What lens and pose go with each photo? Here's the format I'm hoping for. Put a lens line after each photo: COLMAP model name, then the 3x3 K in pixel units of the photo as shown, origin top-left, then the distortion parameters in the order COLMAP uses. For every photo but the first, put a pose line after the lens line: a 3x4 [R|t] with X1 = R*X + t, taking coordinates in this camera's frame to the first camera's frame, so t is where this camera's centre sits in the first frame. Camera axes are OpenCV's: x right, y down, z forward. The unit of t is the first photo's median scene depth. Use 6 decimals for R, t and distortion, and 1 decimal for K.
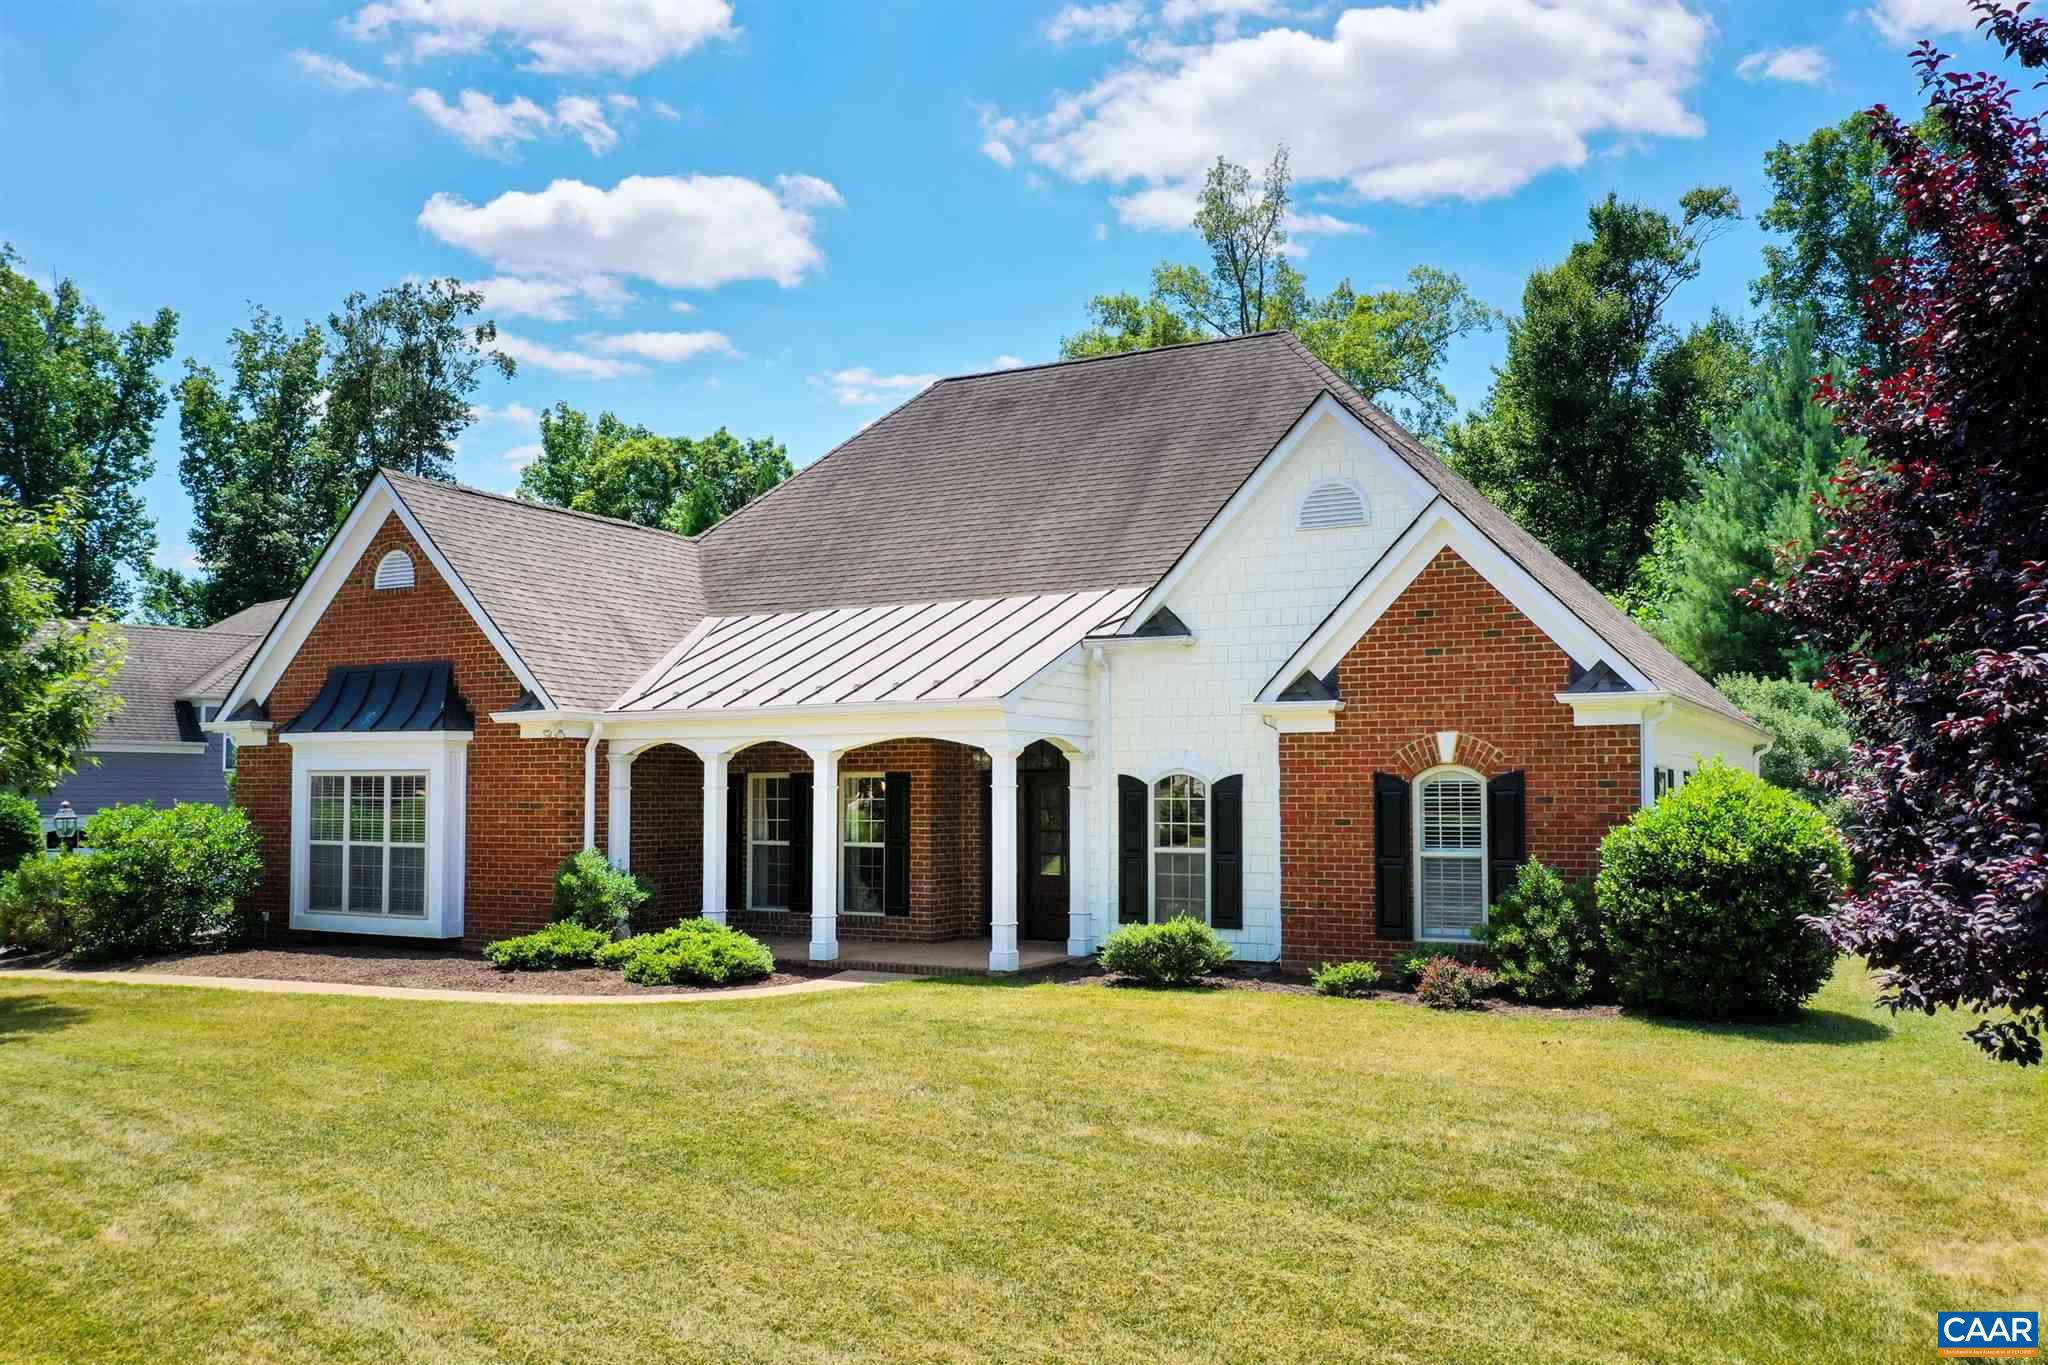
lens RADIAL K [[1650.5, 0, 1037.7], [0, 1650.5, 750.3], [0, 0, 1]] dist [0.013964, 0.014139]
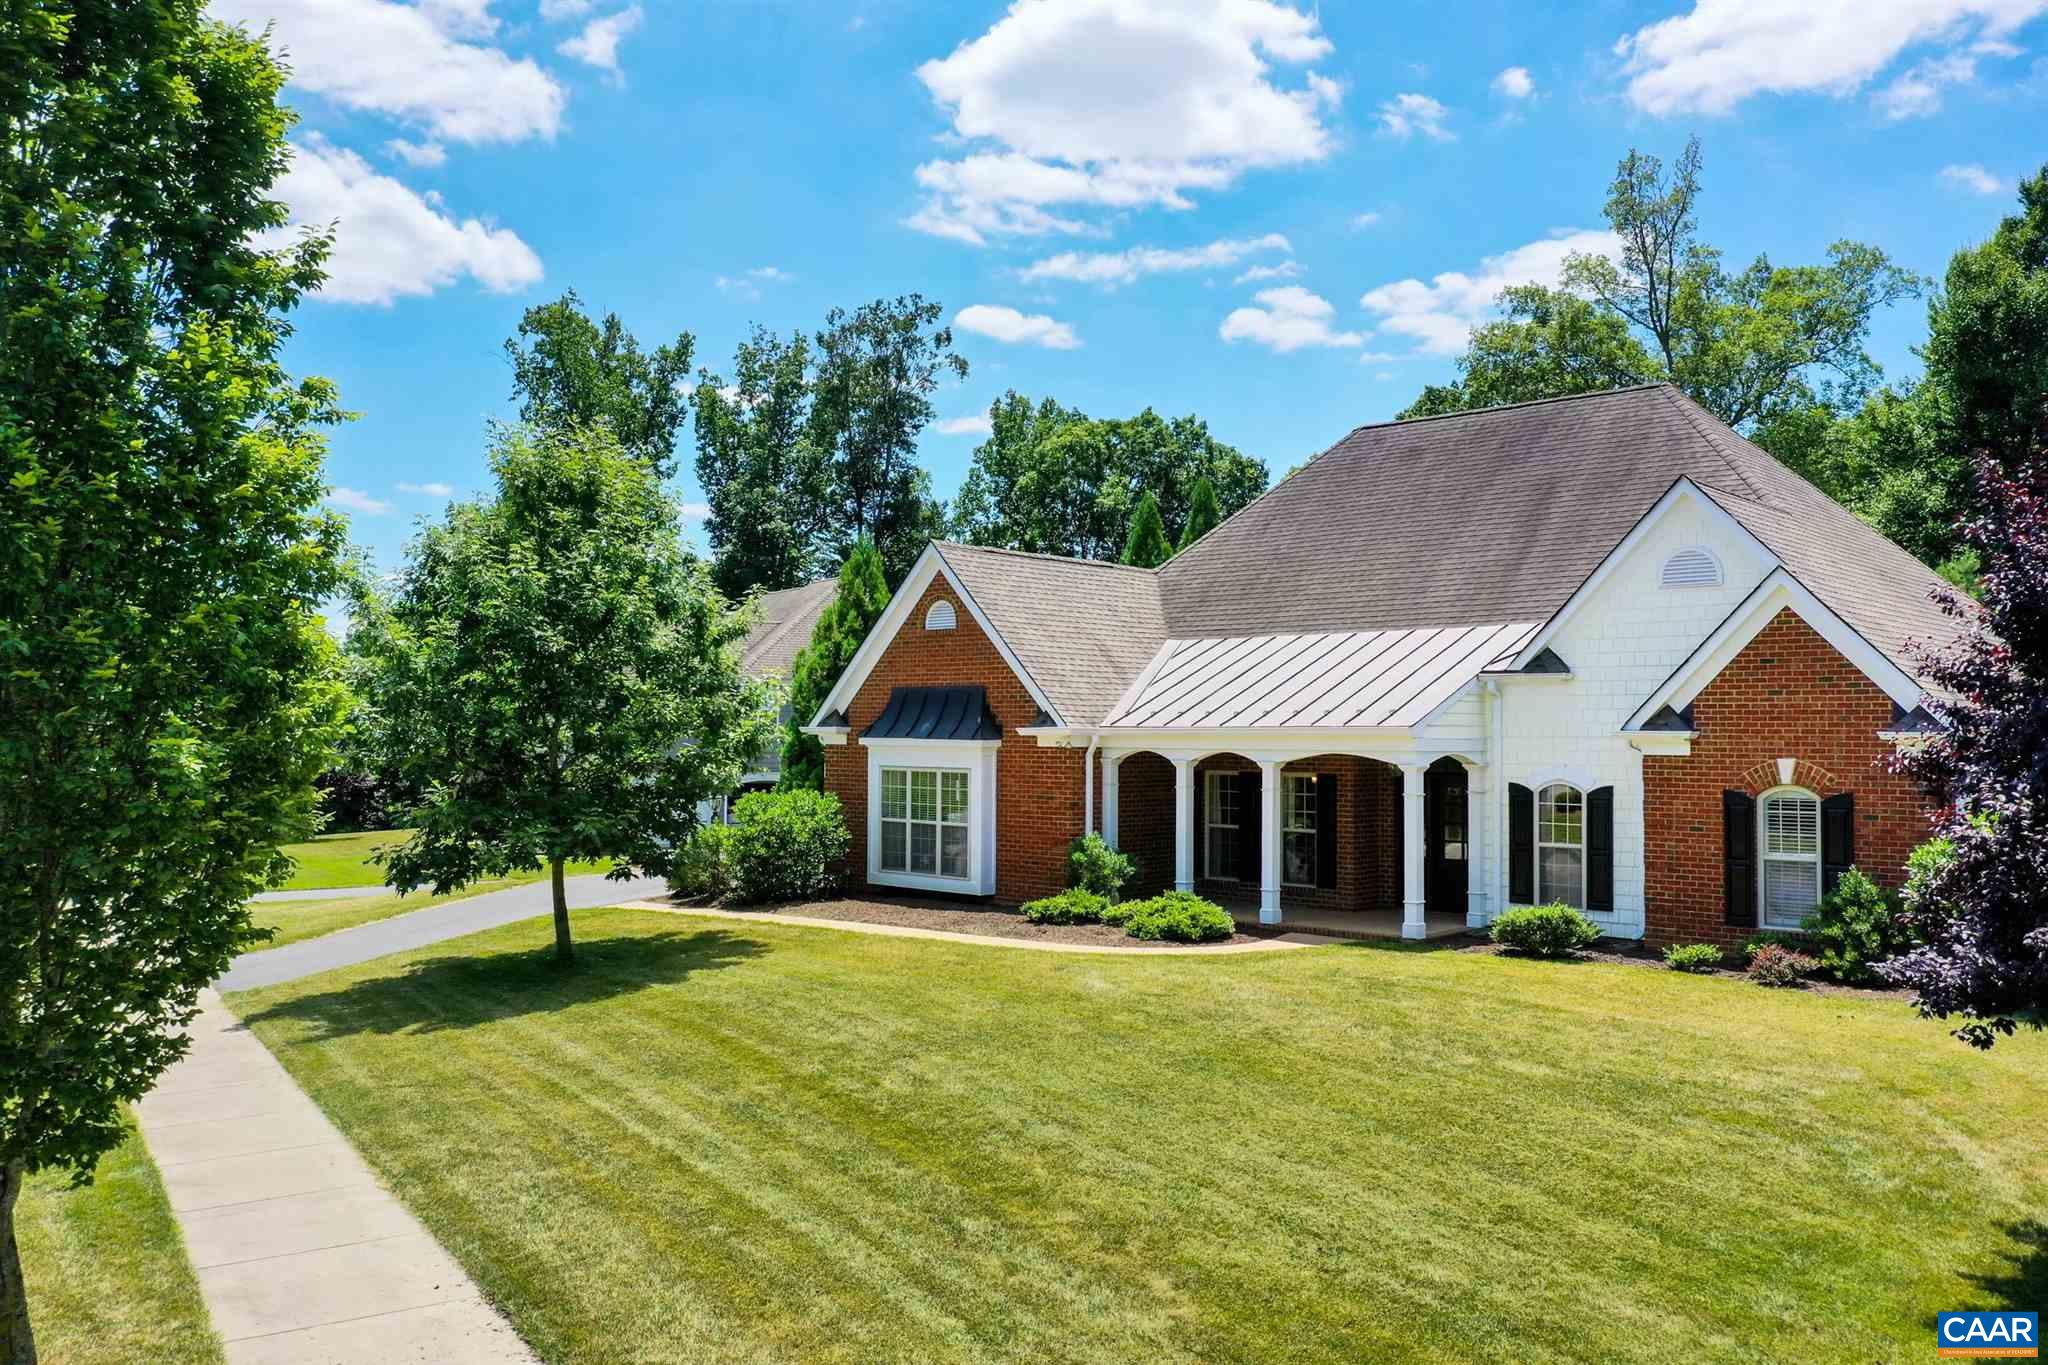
lens RADIAL K [[1650.5, 0, 1011.0], [0, 1650.5, 686.6], [0, 0, 1]] dist [0.013964, 0.014139]
pose [[0.965937, -0.002251, -0.258766, 0.008406], [0.002634, 0.999996, 0.001131, -0.055754], [0.258762, -0.001774, 0.965939, -0.278401]]
